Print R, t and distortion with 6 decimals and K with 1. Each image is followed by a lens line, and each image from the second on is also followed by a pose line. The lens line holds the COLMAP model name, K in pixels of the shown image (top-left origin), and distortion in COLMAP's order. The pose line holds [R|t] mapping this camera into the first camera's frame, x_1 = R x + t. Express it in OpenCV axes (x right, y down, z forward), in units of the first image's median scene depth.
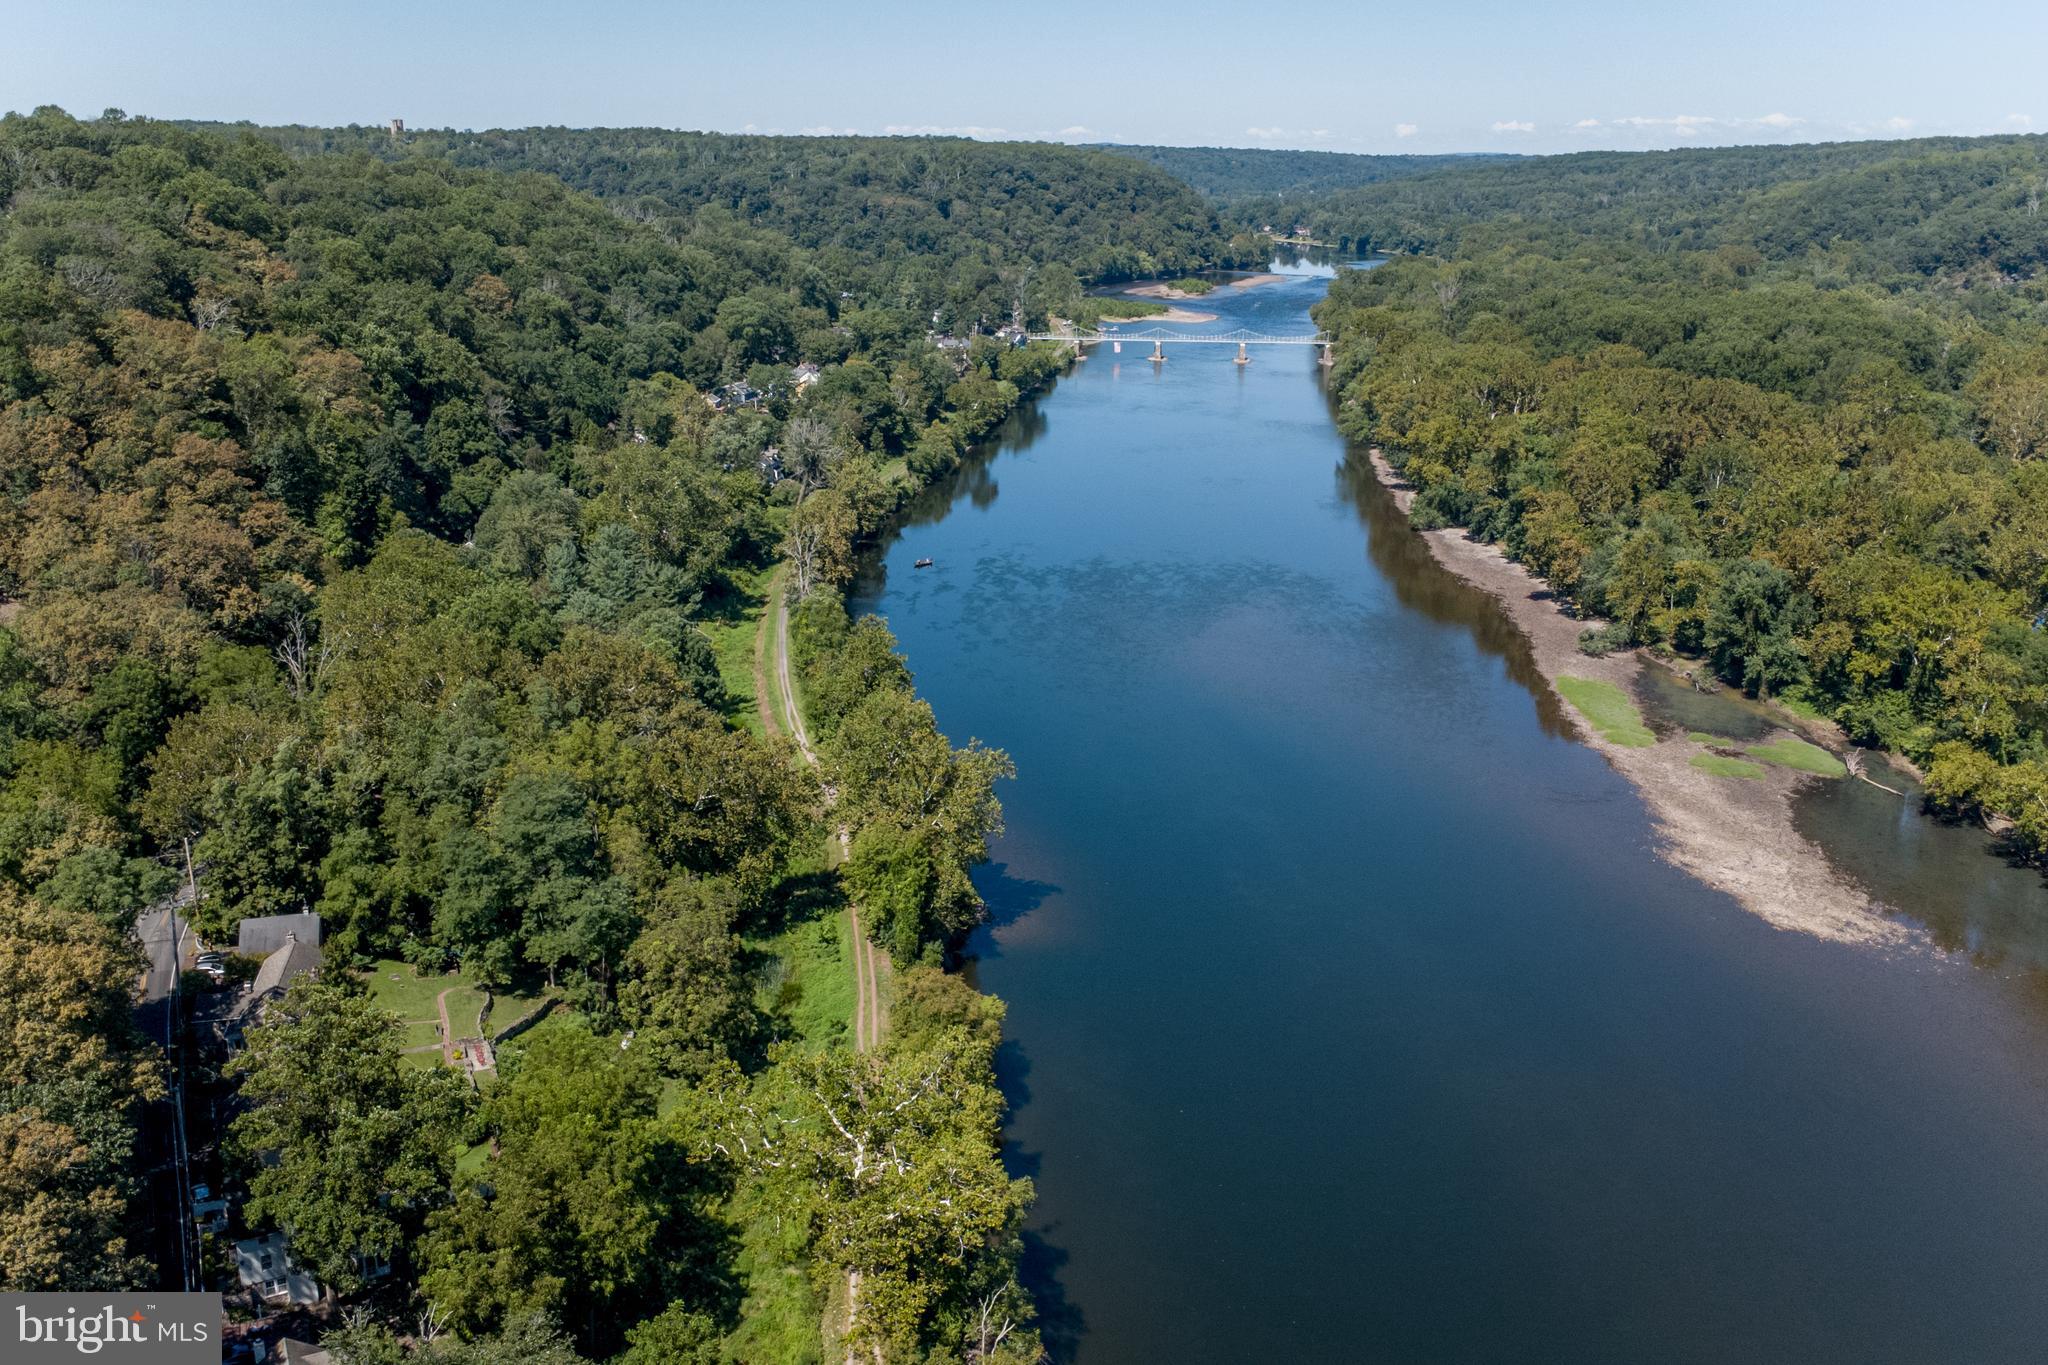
lens RADIAL K [[1668.9, 0, 1022.5], [0, 1668.9, 680.9], [0, 0, 1]] dist [0.010227, -0.005747]
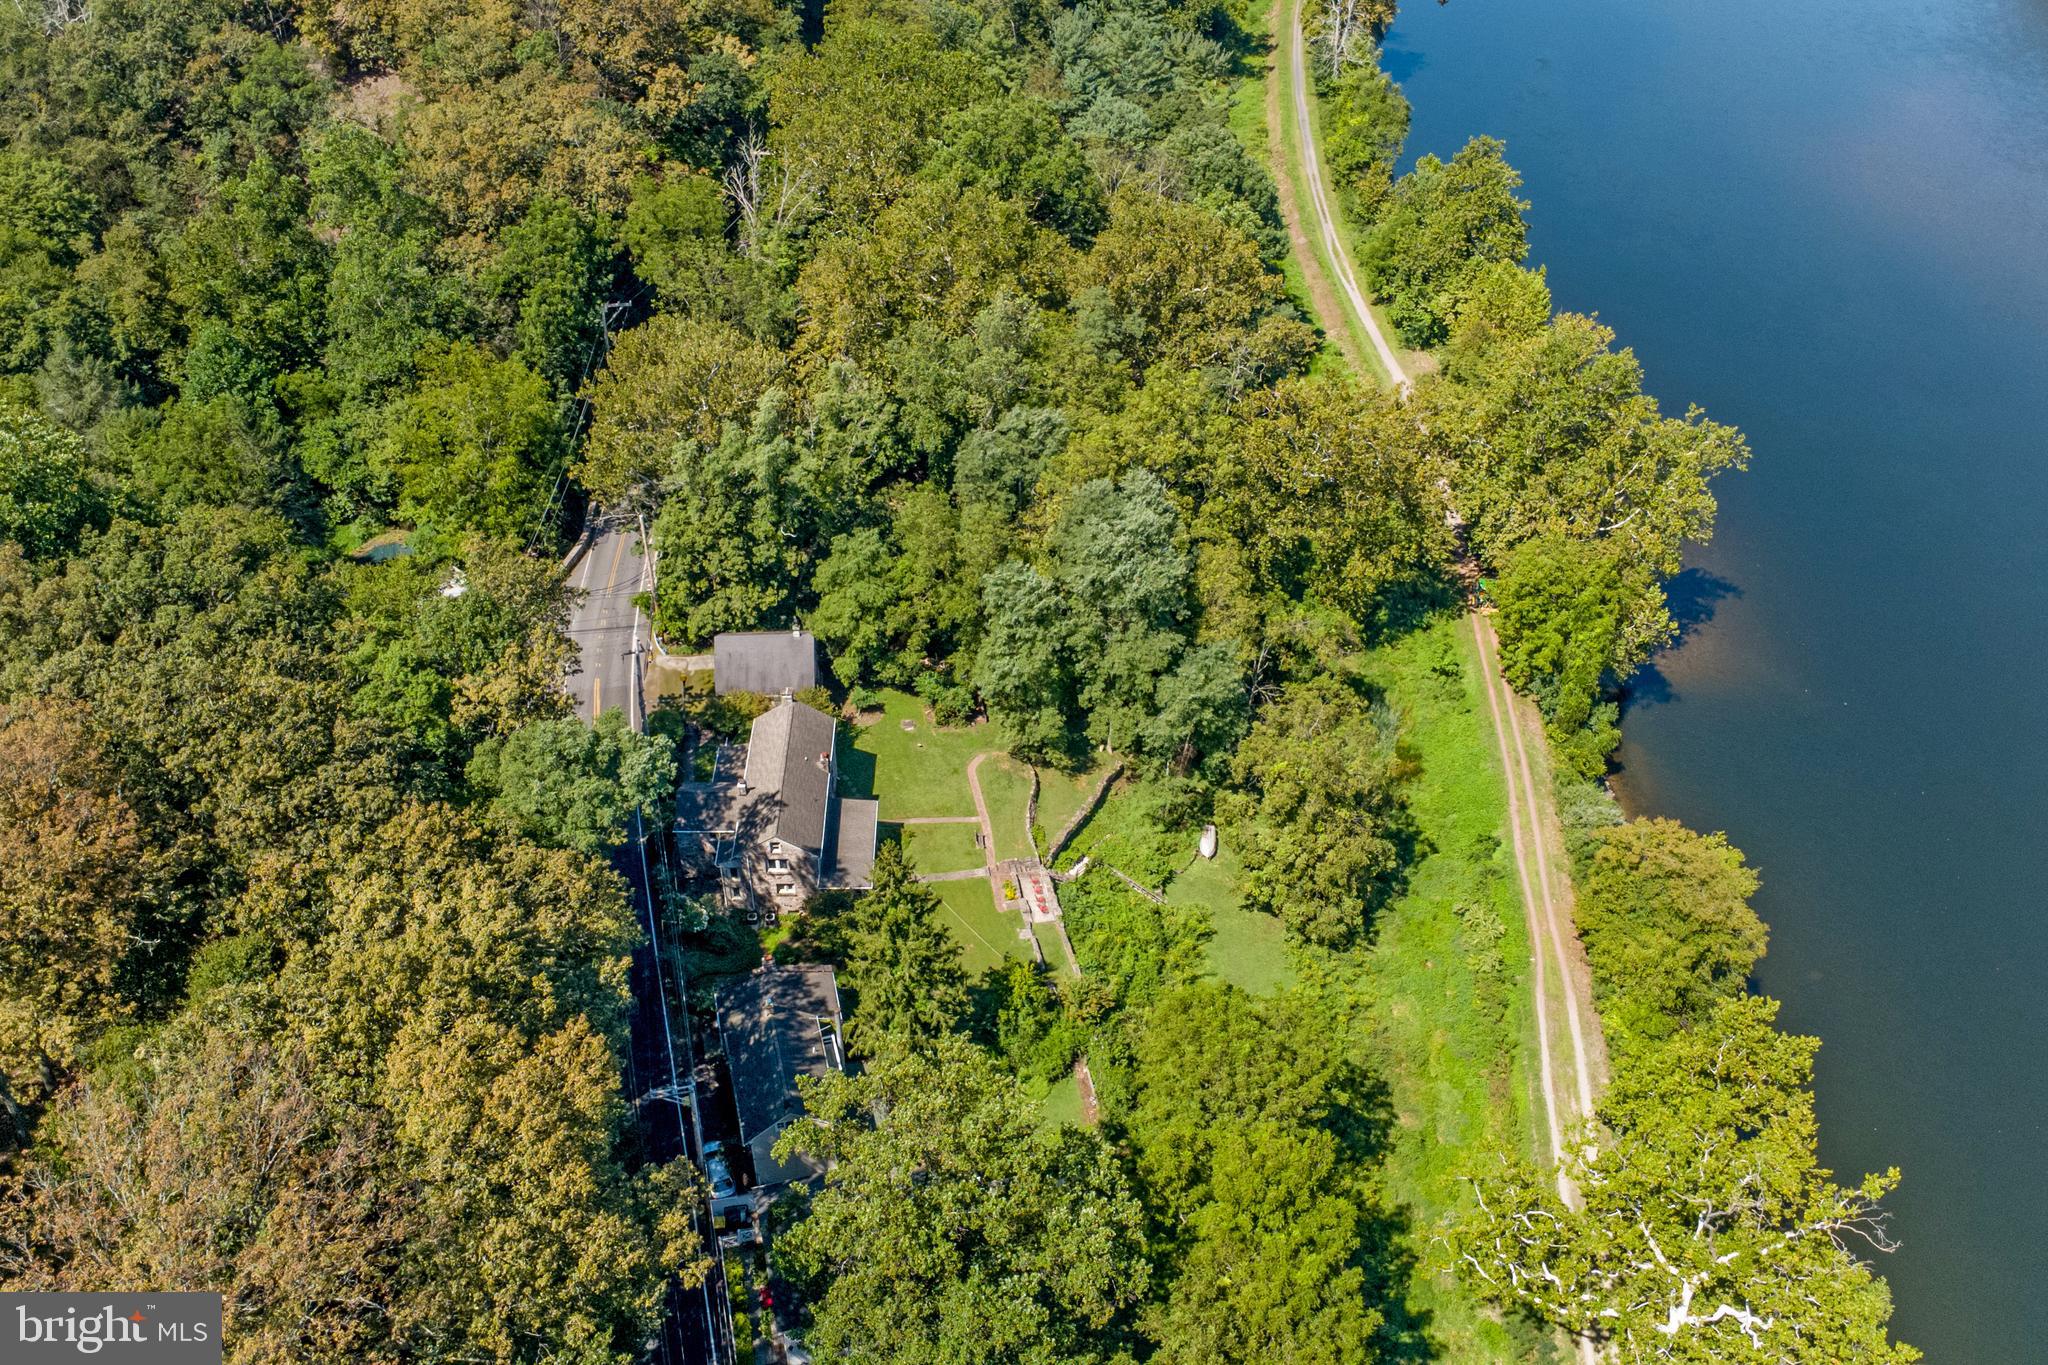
lens RADIAL K [[1668.9, 0, 1025.9], [0, 1668.9, 681.6], [0, 0, 1]] dist [0.010227, -0.005747]
pose [[0.977503, 0.128301, -0.167414, -0.198464], [-0.057377, 0.925536, 0.374288, -0.119652], [0.202969, -0.356262, 0.912075, 0.332792]]
